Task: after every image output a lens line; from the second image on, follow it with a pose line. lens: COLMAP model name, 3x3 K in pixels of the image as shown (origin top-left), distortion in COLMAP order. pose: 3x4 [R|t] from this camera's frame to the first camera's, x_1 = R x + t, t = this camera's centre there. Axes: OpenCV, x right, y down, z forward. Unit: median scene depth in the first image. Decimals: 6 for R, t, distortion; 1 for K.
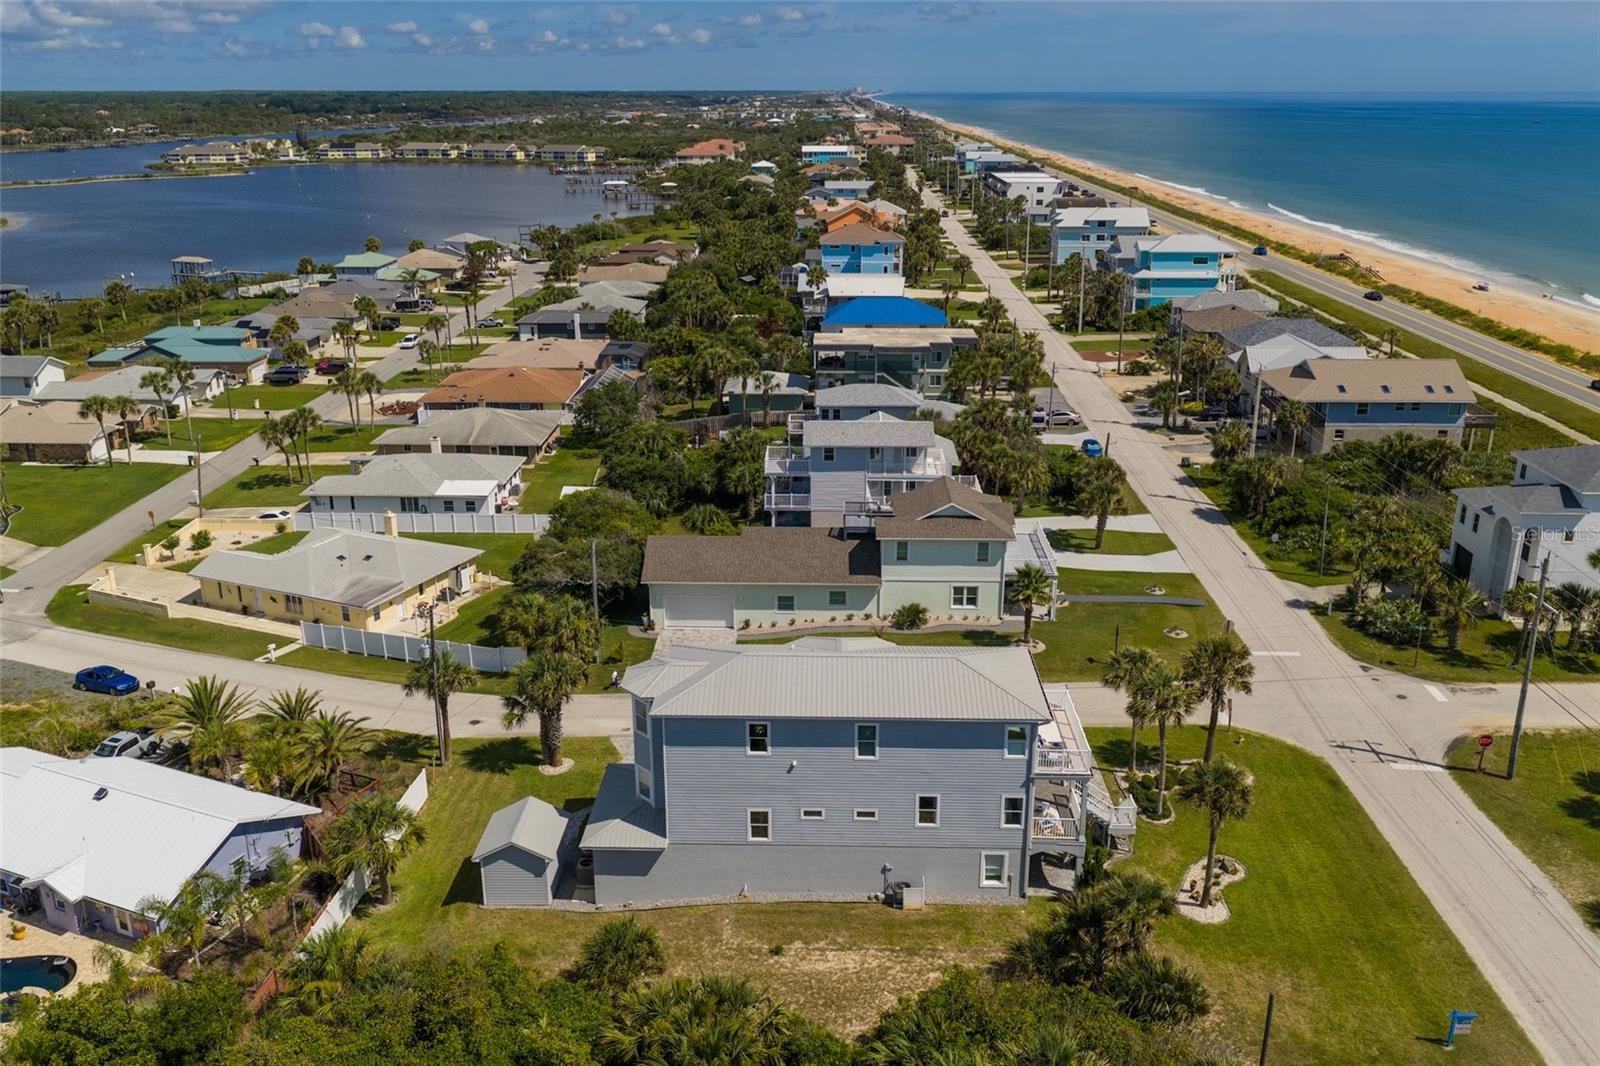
lens RADIAL K [[1313.8, 0, 800.0], [0, 1313.8, 533.0], [0, 0, 1]] dist [0.000856, -0.004028]
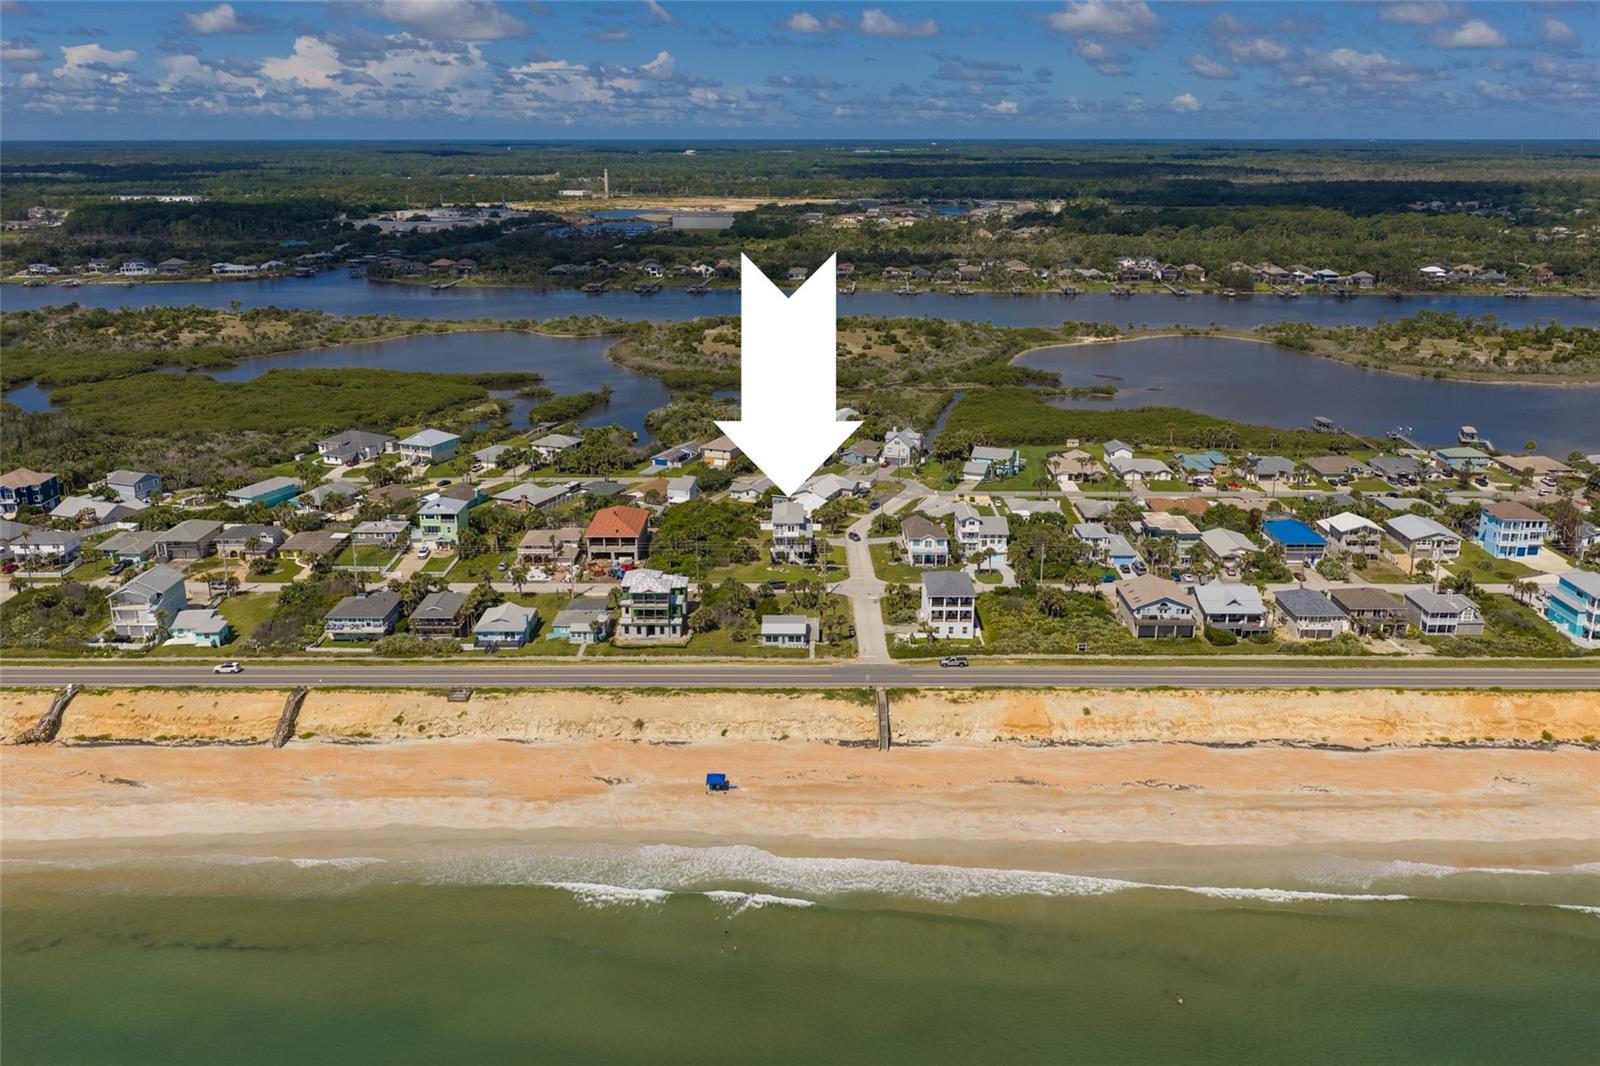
lens RADIAL K [[1345.4, 0, 800.0], [0, 1345.4, 533.0], [0, 0, 1]] dist [0.012116, -0.020304]
pose [[0.004140, 0.283465, -0.958974, 1.615084], [-0.313579, 0.910980, 0.267924, -0.394817], [0.949553, 0.299604, 0.092660, 0.161767]]
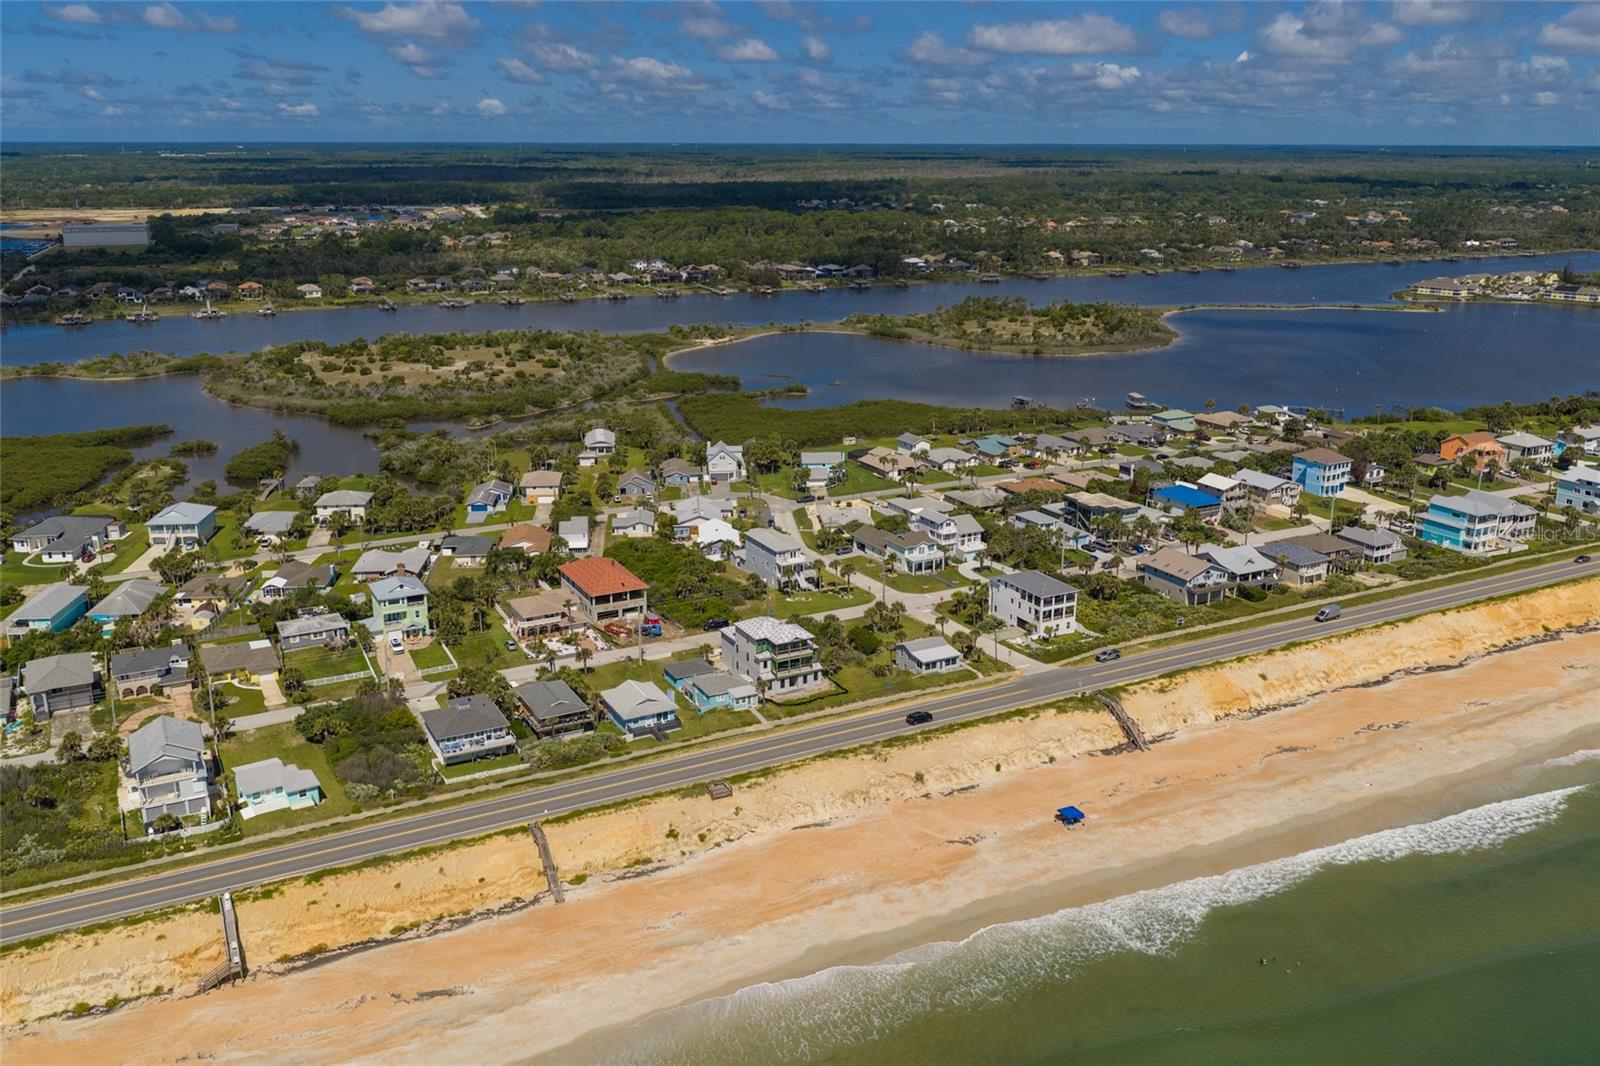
lens RADIAL K [[1345.4, 0, 800.0], [0, 1345.4, 533.0], [0, 0, 1]] dist [0.012116, -0.020304]
pose [[0.480741, 0.247119, -0.841320, 1.350595], [-0.277727, 0.952981, 0.121220, -0.174763], [0.831719, 0.175381, 0.526769, -0.505998]]
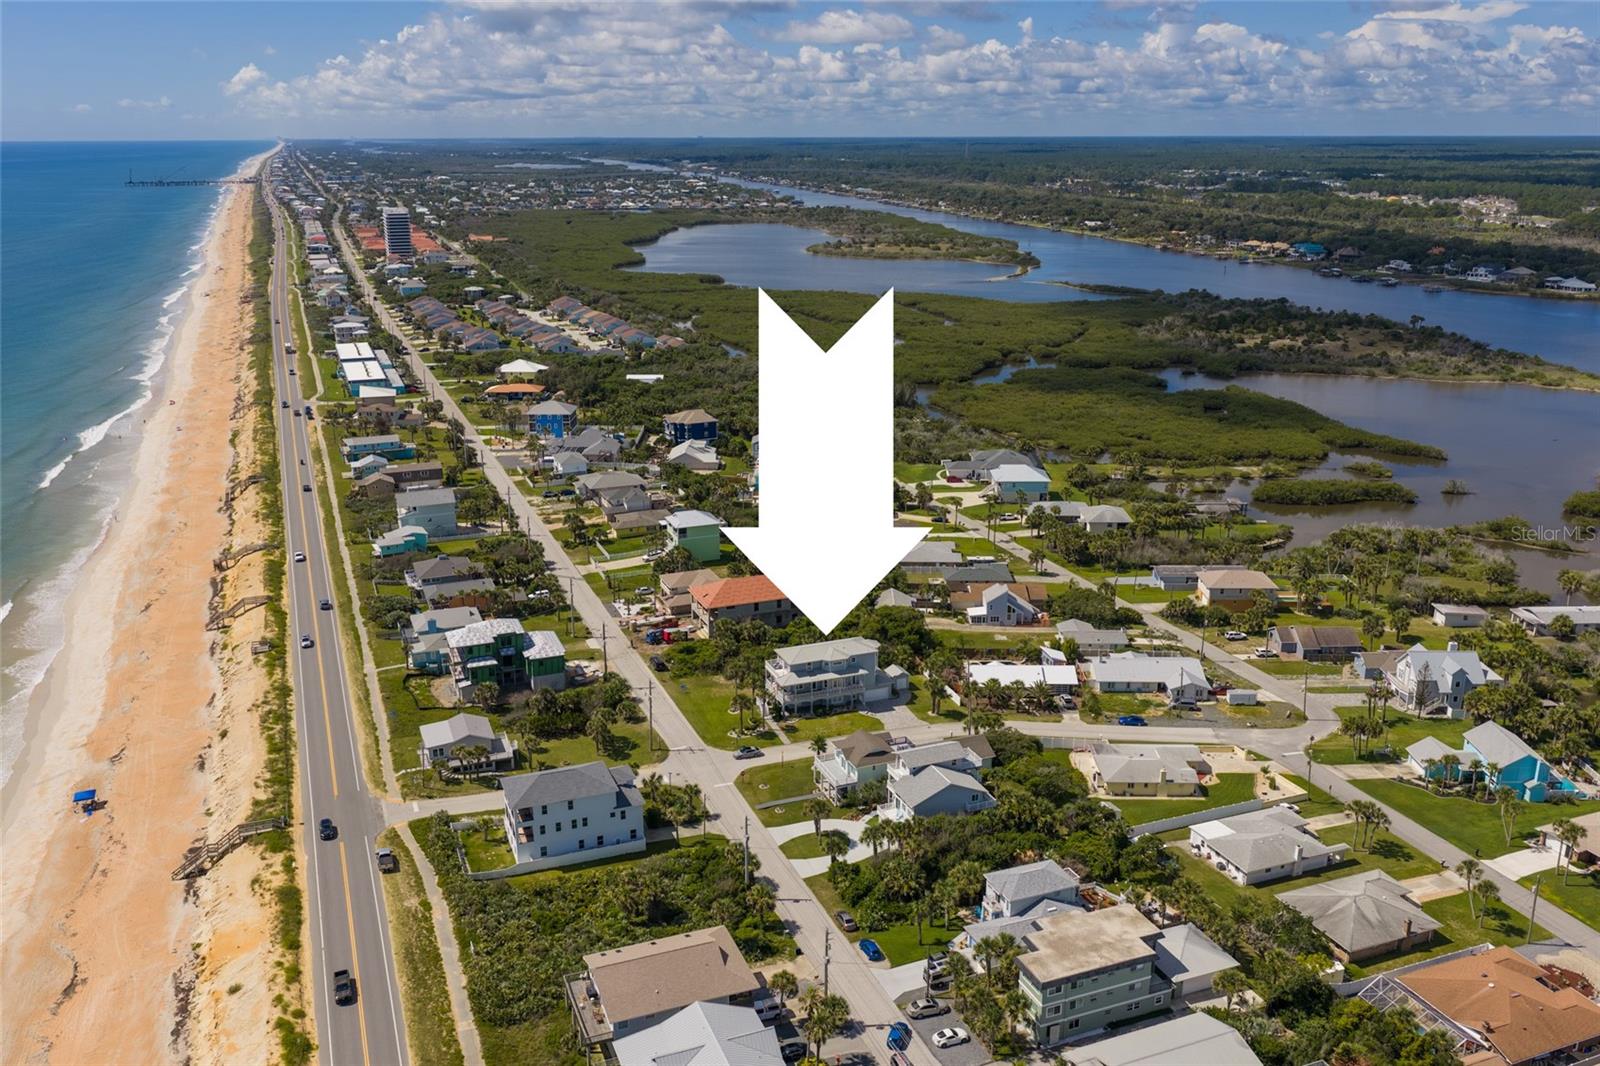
lens RADIAL K [[1345.4, 0, 800.0], [0, 1345.4, 533.0], [0, 0, 1]] dist [0.012116, -0.020304]
pose [[-0.926360, 0.109157, -0.360476, 0.465381], [-0.116720, 0.826765, 0.550306, -0.719375], [0.358098, 0.551856, -0.753141, 1.138869]]
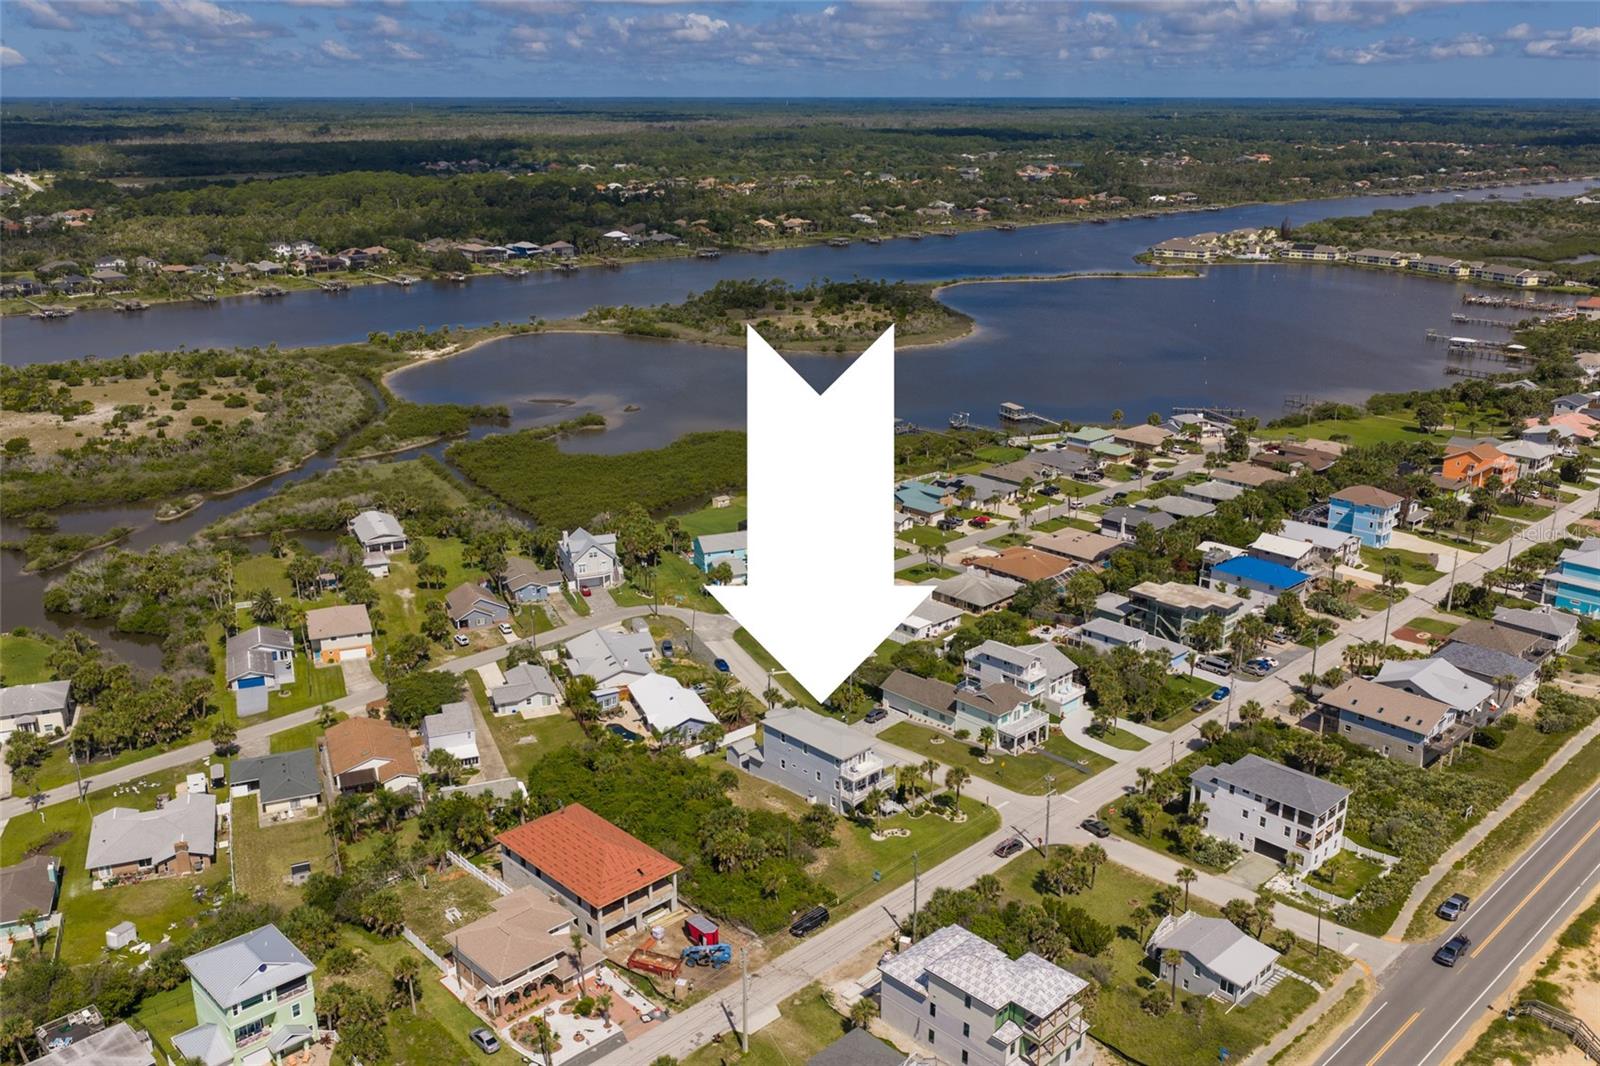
lens RADIAL K [[1370.5, 0, 773.8], [0, 1370.5, 535.5], [0, 0, 1]] dist [0.009961, -0.020766]
pose [[0.701451, 0.219341, -0.678127, 0.652467], [-0.224655, 0.971008, 0.081691, -0.185337], [0.676385, 0.095043, 0.730390, -0.480312]]
